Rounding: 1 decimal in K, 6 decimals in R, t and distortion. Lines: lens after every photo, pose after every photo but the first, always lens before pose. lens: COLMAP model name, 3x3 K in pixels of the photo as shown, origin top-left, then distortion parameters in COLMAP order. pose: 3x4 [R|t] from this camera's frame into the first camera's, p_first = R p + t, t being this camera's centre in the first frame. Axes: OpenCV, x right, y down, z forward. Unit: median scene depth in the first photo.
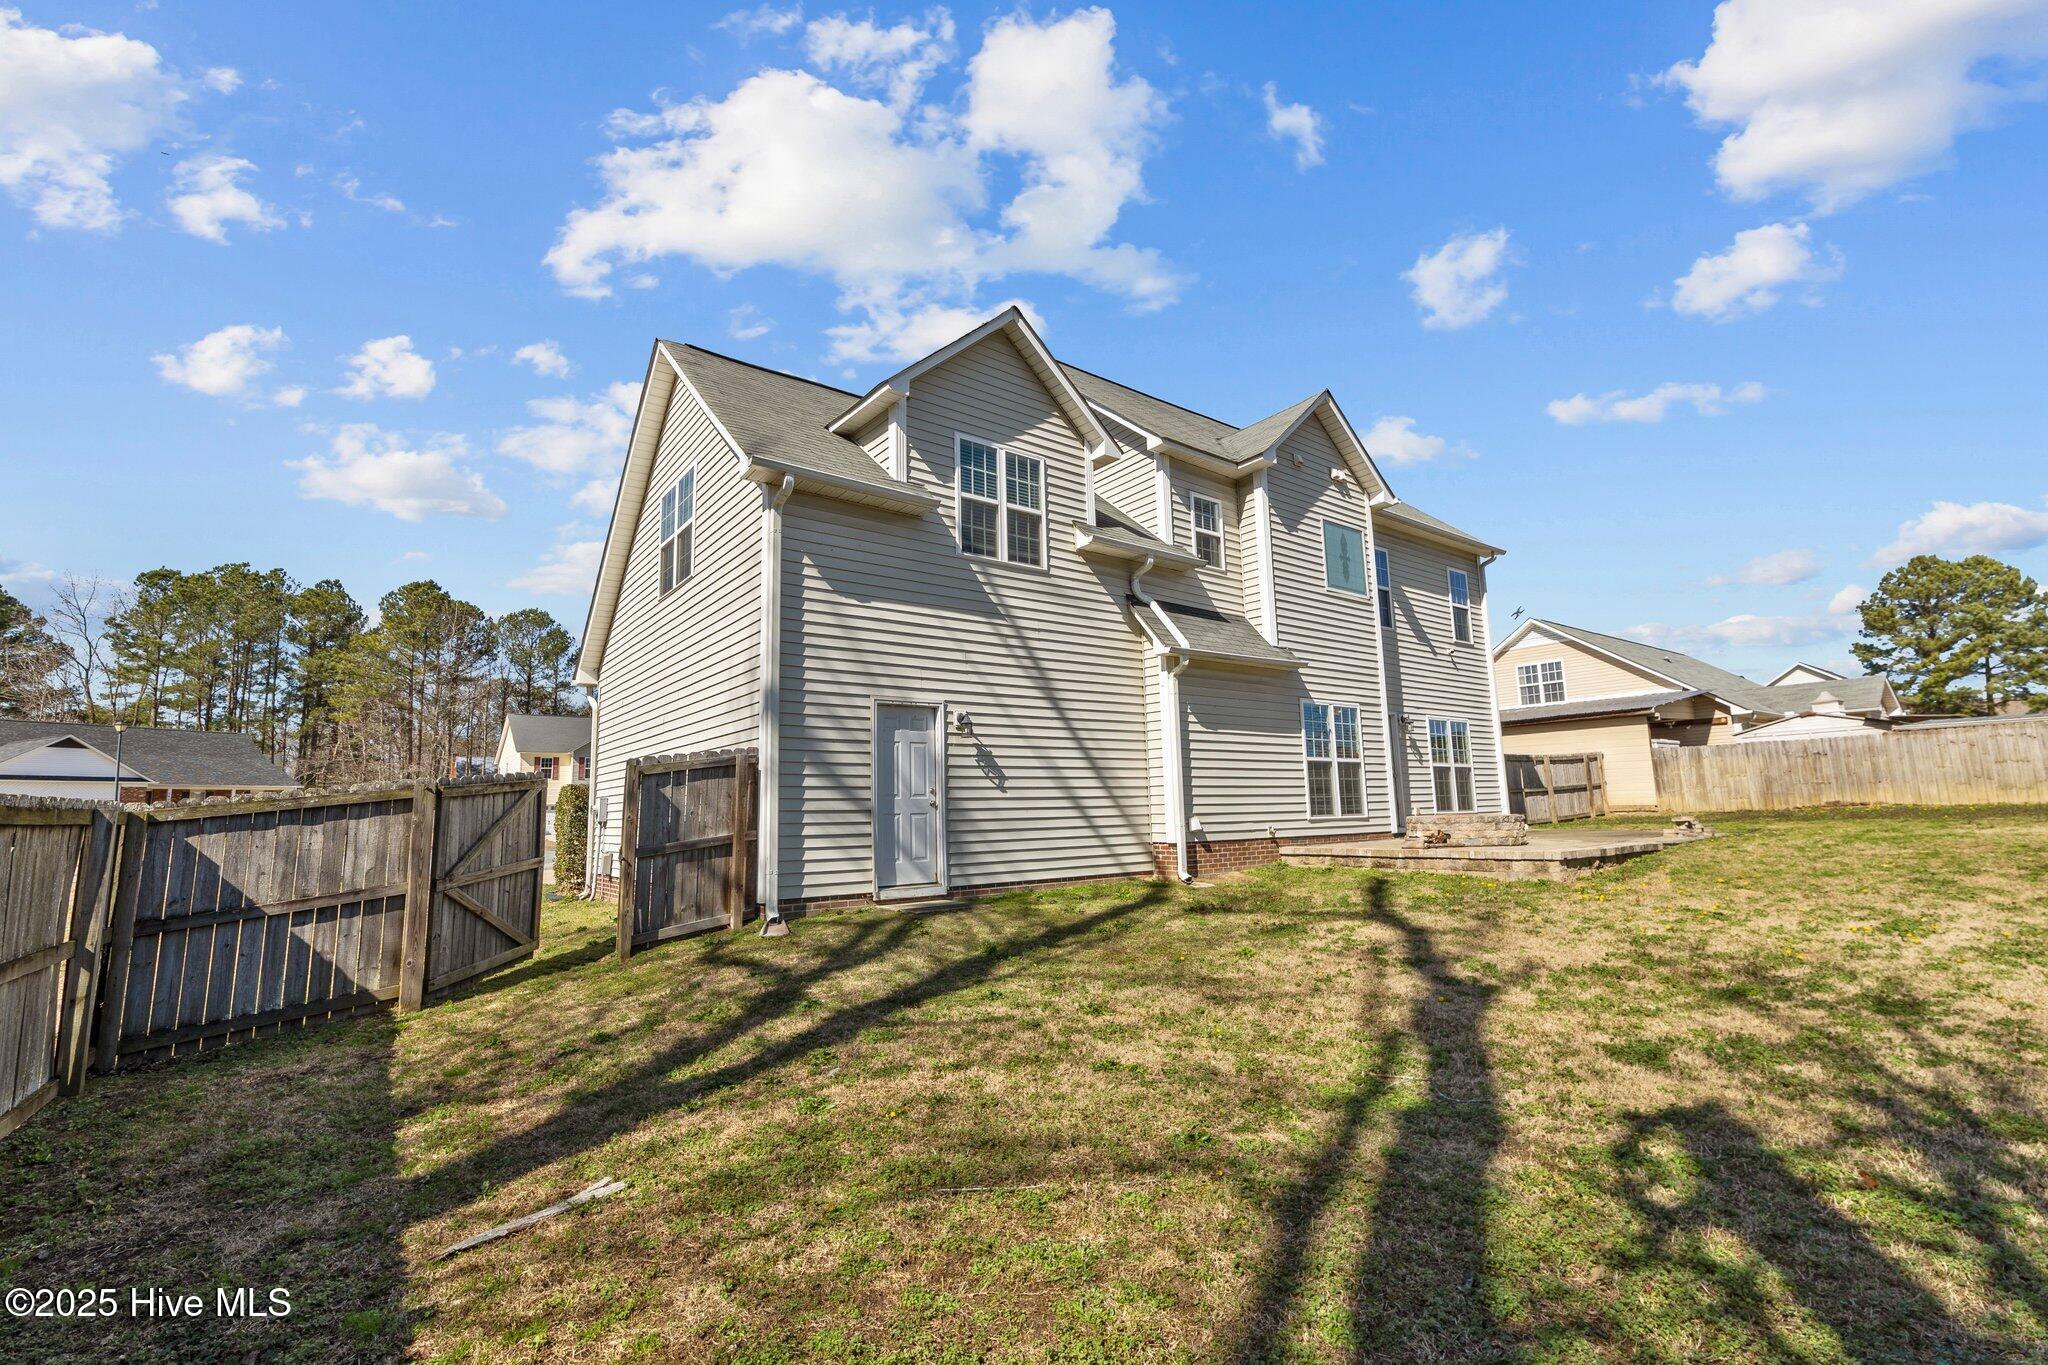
lens RADIAL K [[890.9, 0, 1017.3], [0, 890.9, 692.8], [0, 0, 1]] dist [0.000655, -0.000265]
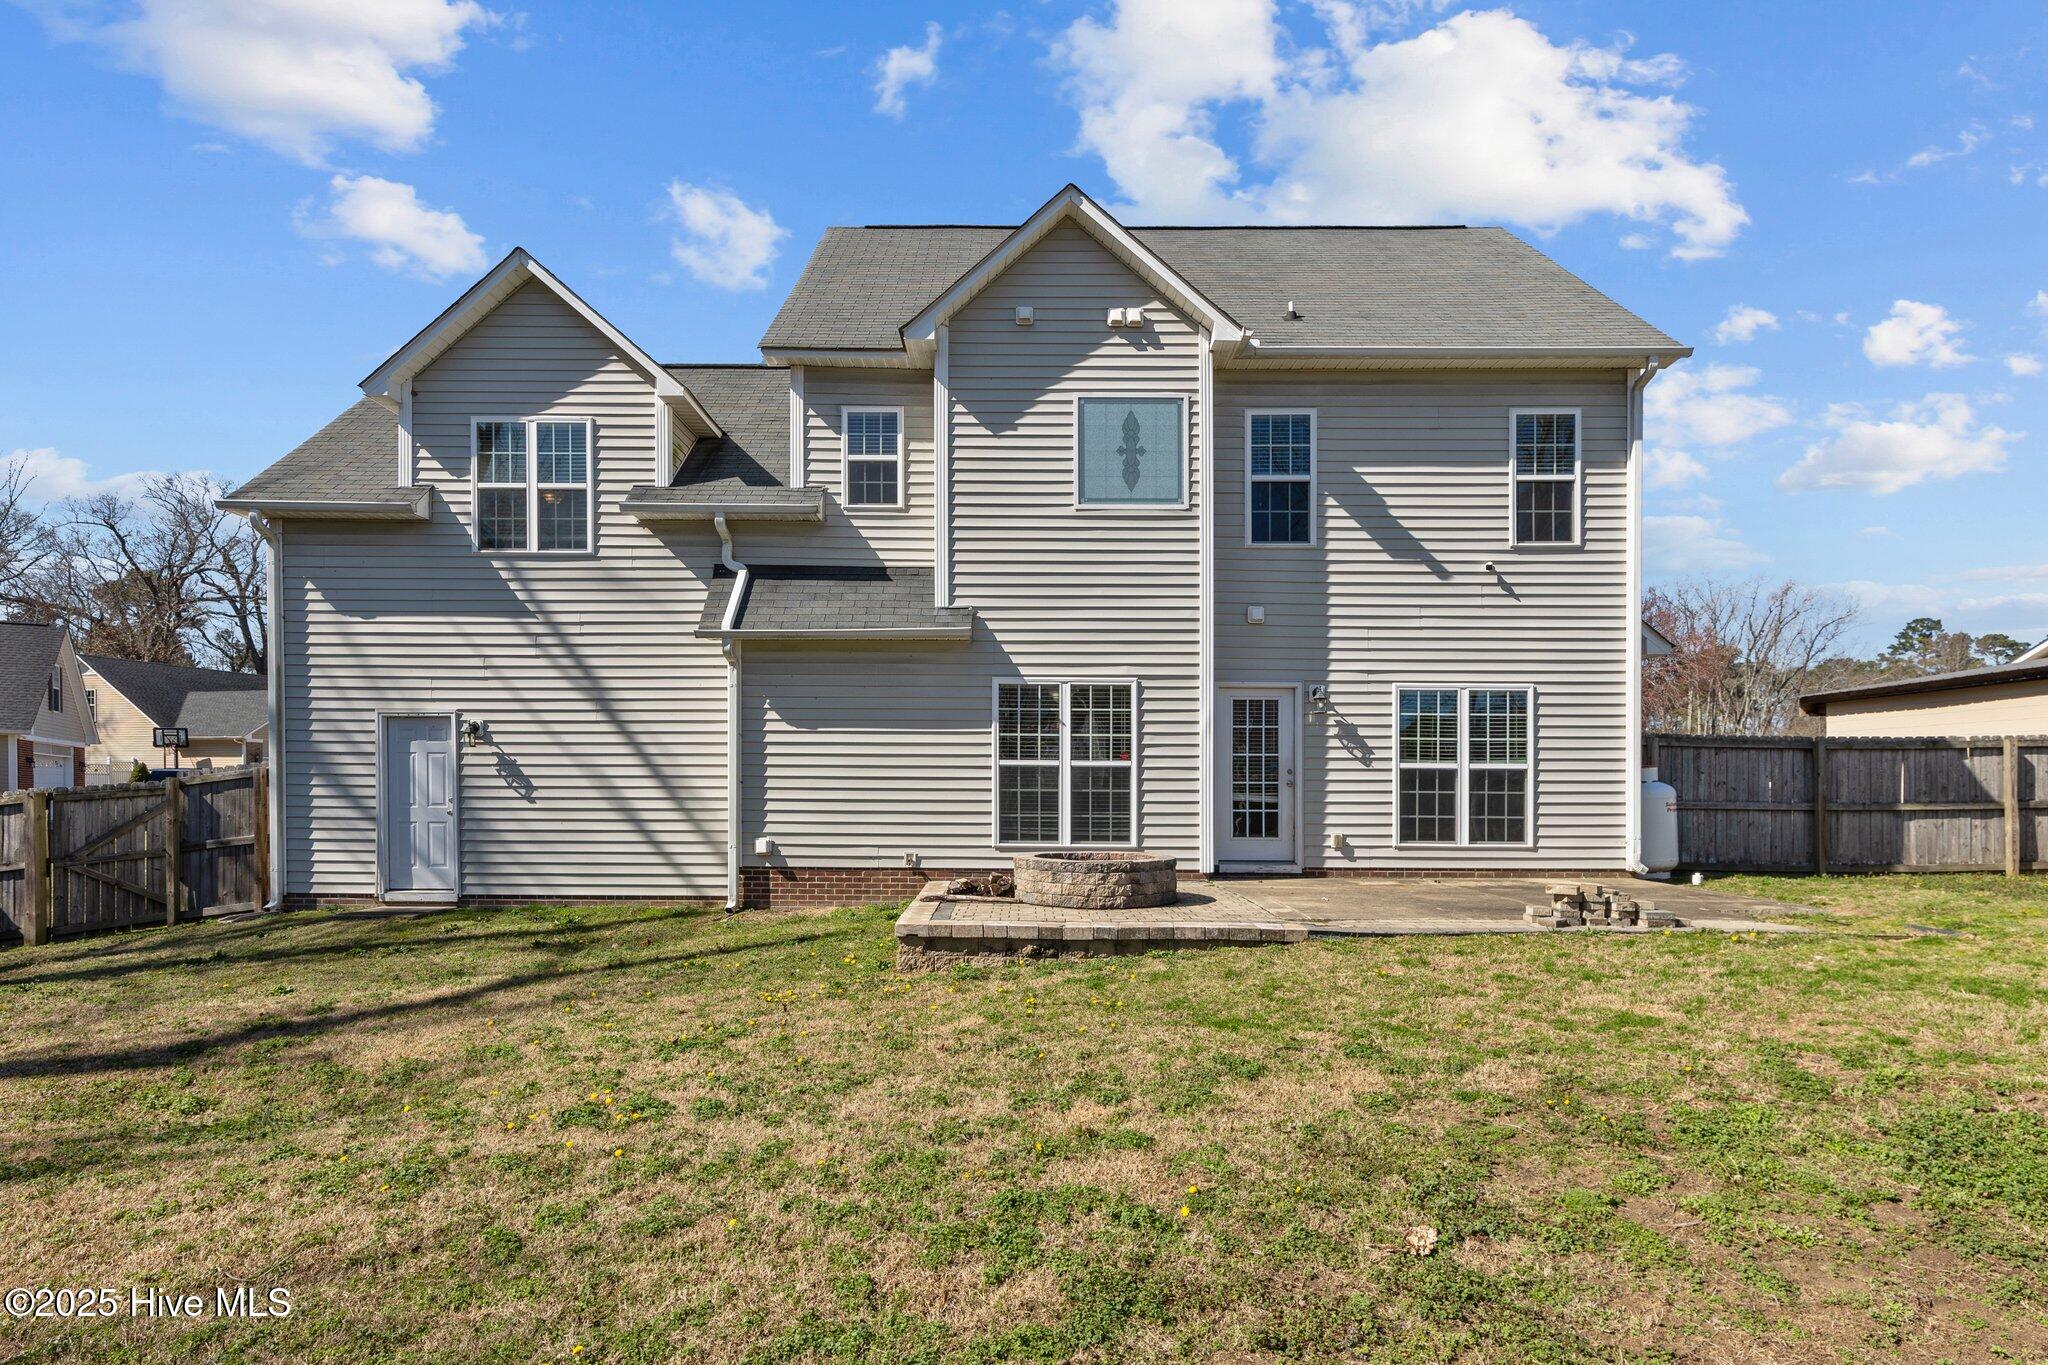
lens RADIAL K [[1021.6, 0, 1028.7], [0, 1021.6, 822.2], [0, 0, 1]] dist [-0.004408, 0.000539]
pose [[0.793326, 0.039916, -0.607487, 0.979110], [0.058568, 0.988216, 0.141417, 0.008128], [0.605974, -0.147769, 0.781640, 0.425435]]
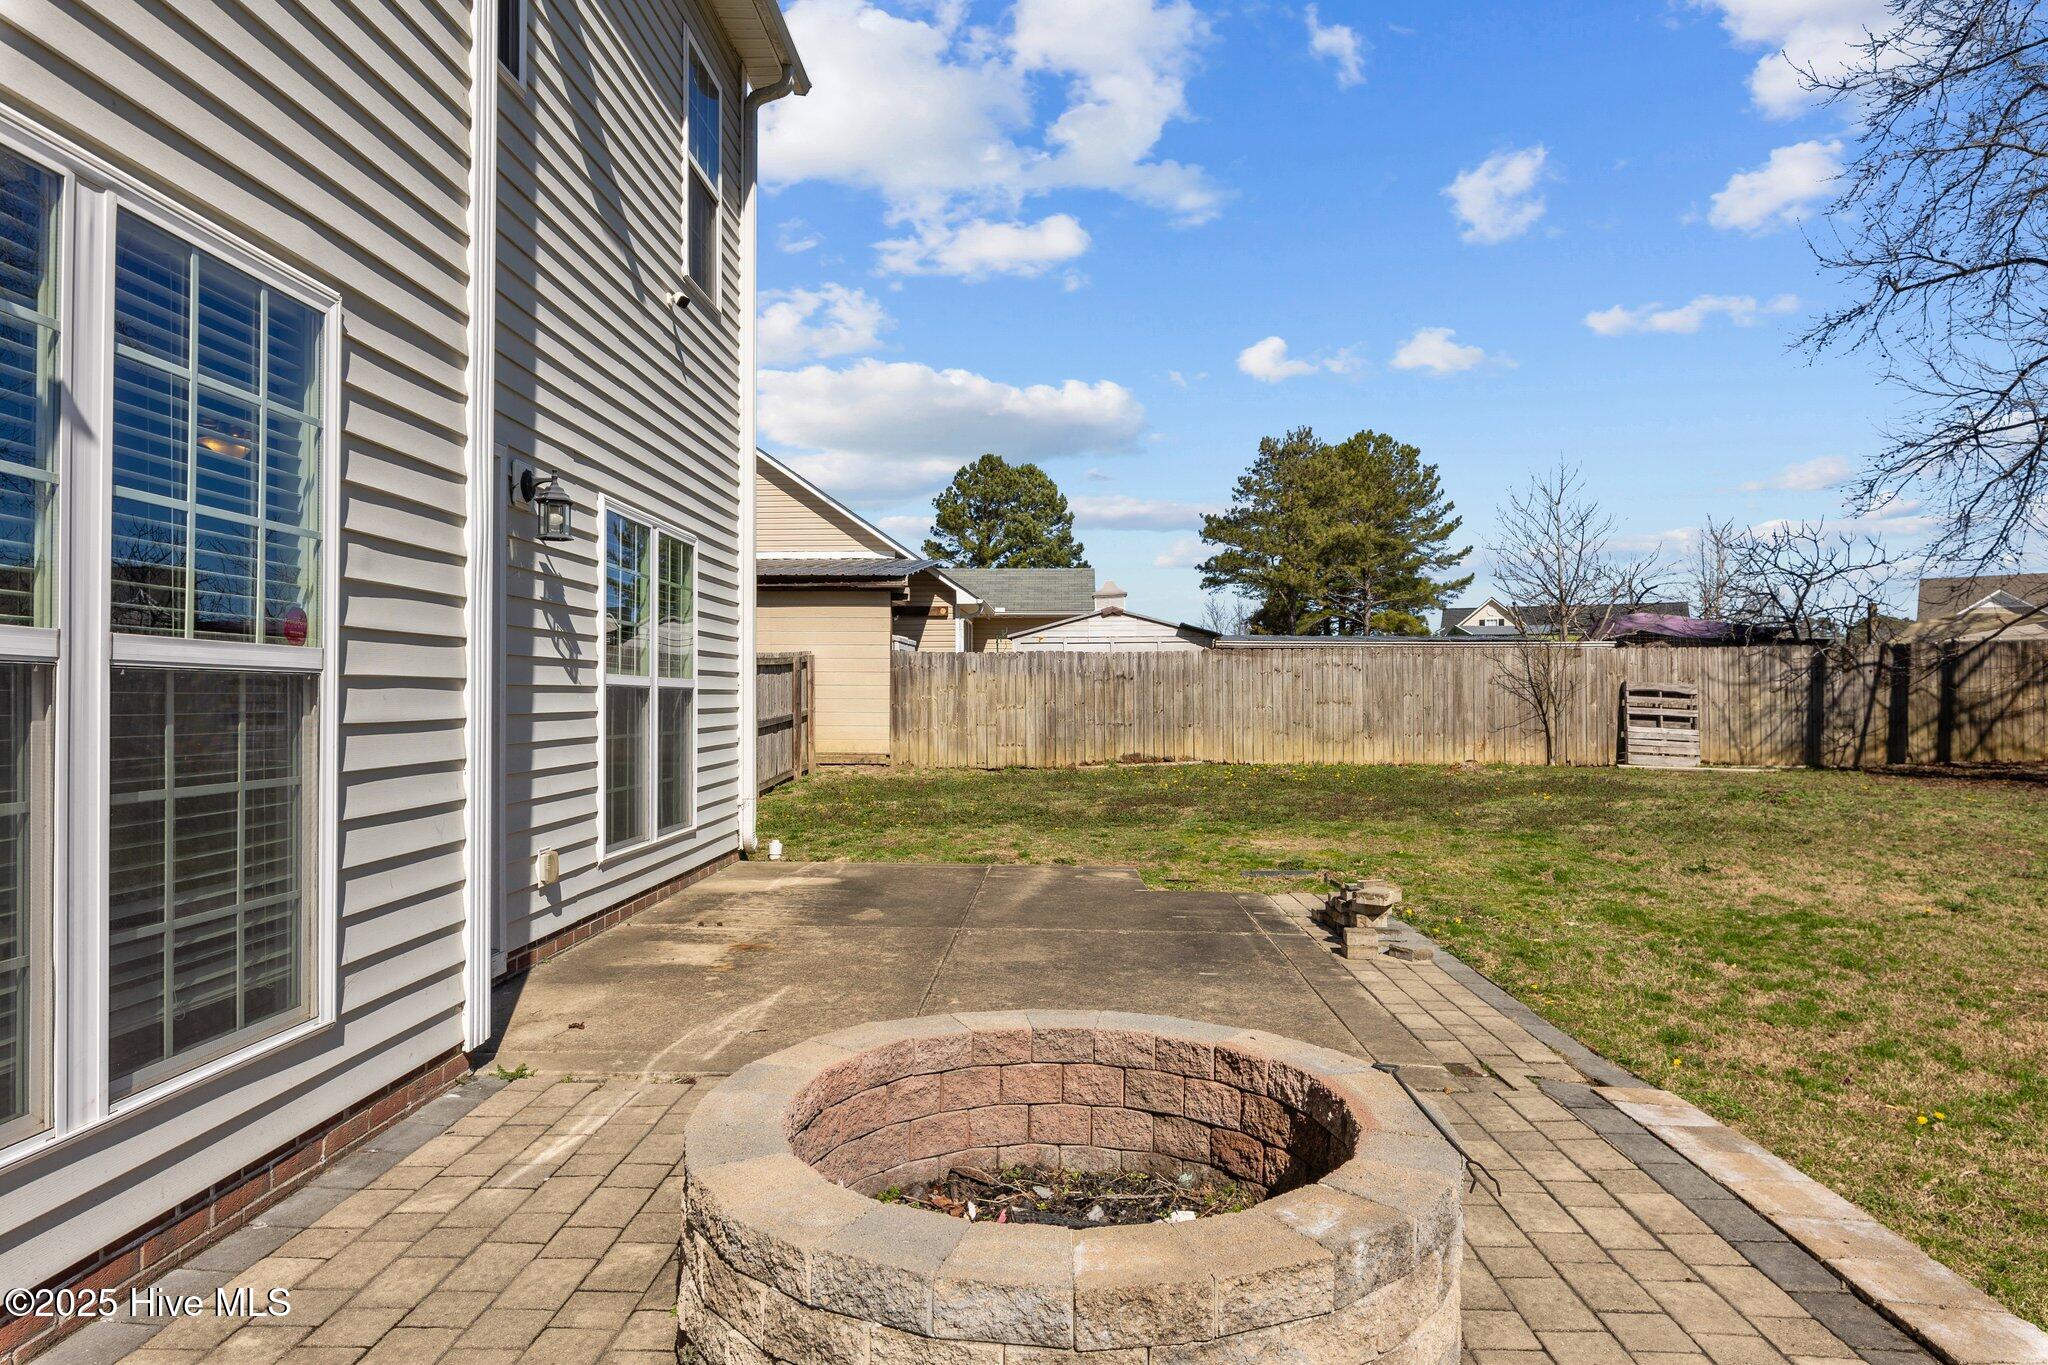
lens RADIAL K [[1210.1, 0, 1024.0], [0, 1210.1, 682.5], [0, 0, 1]] dist [-0.005099, -0.000204]
pose [[0.622994, 0.035874, 0.781404, 0.369431], [-0.122170, 0.991151, 0.051899, 0.067056], [-0.772628, -0.127797, 0.621864, 0.960402]]
